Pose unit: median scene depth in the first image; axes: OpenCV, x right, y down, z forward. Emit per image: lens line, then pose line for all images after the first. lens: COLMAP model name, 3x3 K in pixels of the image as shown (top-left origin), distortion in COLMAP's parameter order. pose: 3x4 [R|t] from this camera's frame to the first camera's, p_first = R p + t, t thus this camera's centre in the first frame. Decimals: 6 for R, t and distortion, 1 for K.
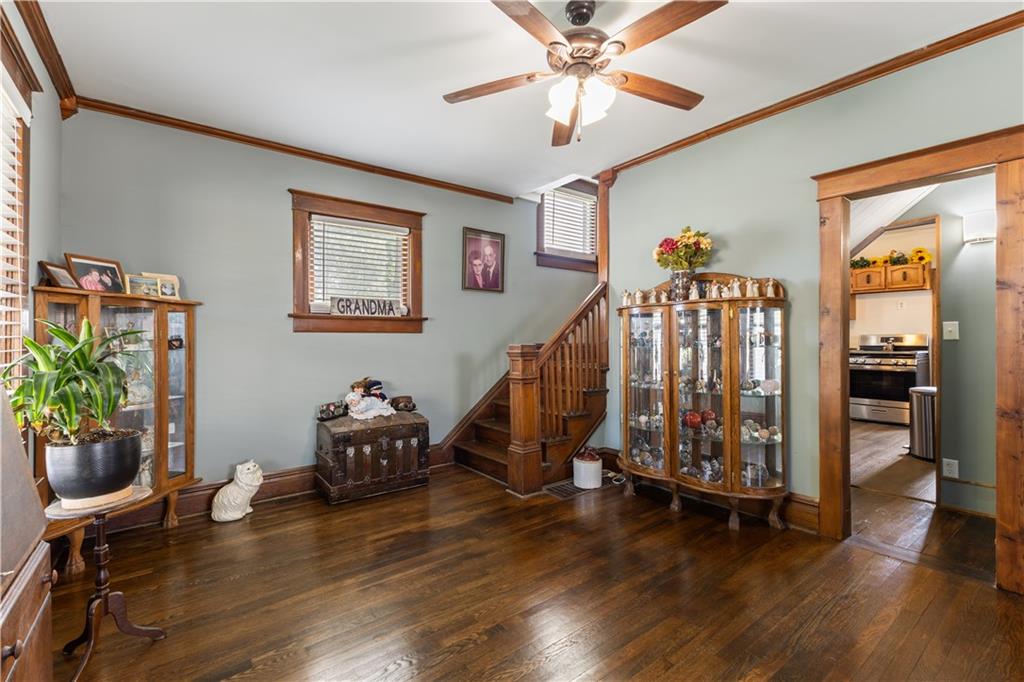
lens RADIAL K [[444.6, 0, 507.9], [0, 444.6, 333.5], [0, 0, 1]] dist [0.008863, -0.003800]
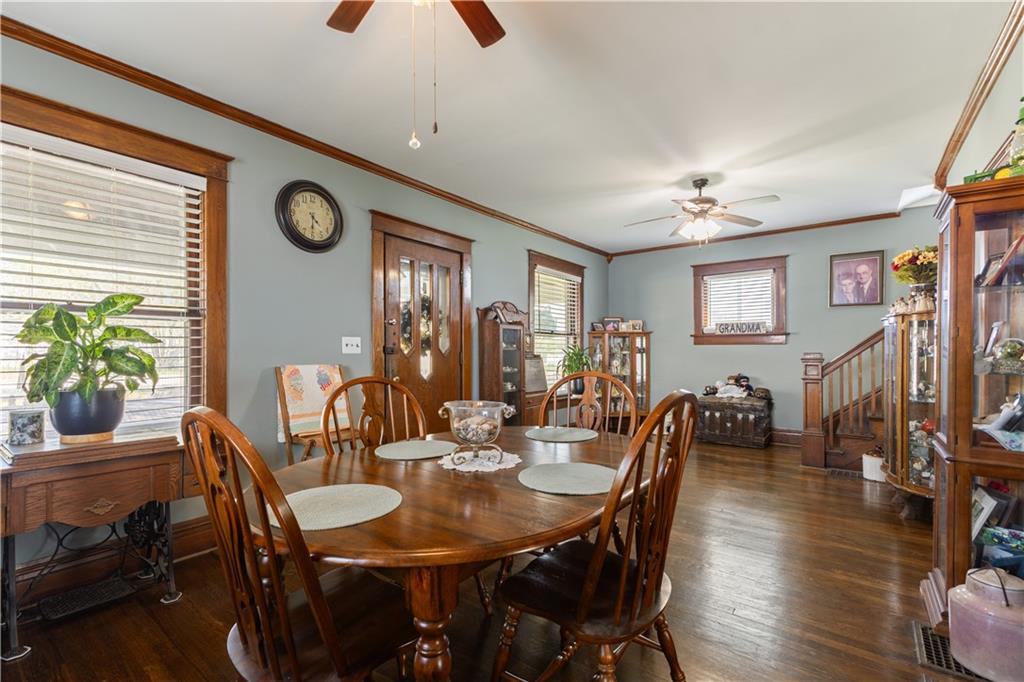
lens RADIAL K [[444.6, 0, 520.5], [0, 444.6, 353.3], [0, 0, 1]] dist [0.008863, -0.003800]
pose [[0.279934, 0.013147, -0.959929, 1.011888], [0.014187, 0.999740, 0.017829, -0.010848], [0.959914, -0.018609, 0.279675, -0.169277]]
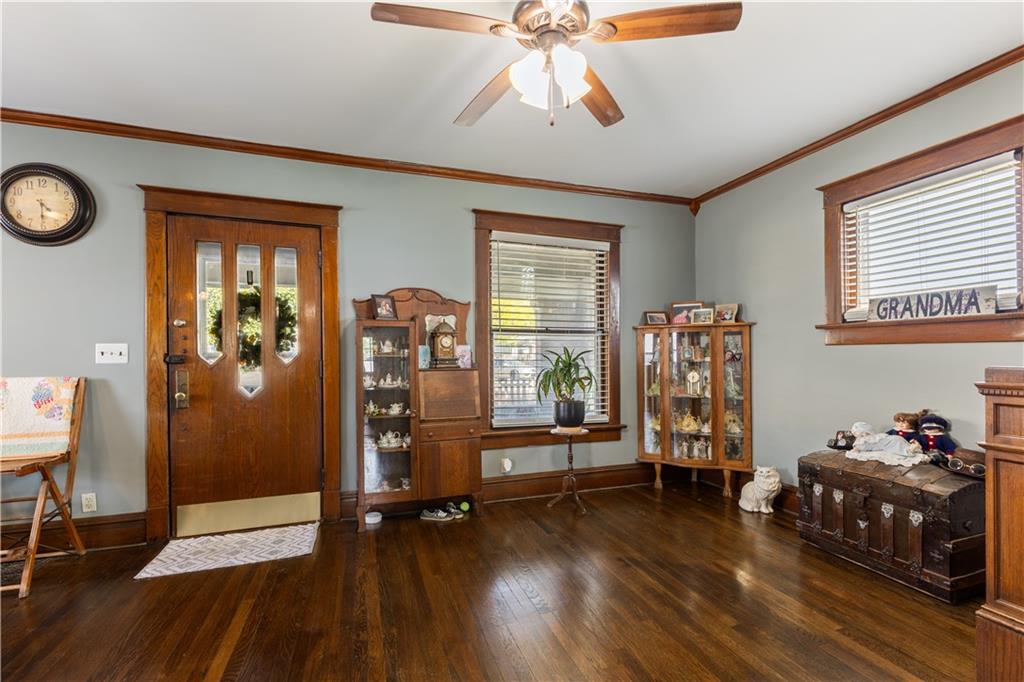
lens RADIAL K [[444.6, 0, 523.7], [0, 444.6, 357.6], [0, 0, 1]] dist [0.008863, -0.003800]
pose [[-0.297508, 0.017554, -0.954558, 0.545557], [0.022283, 0.999686, 0.011439, -0.001973], [0.954459, -0.017868, -0.297806, 0.661210]]
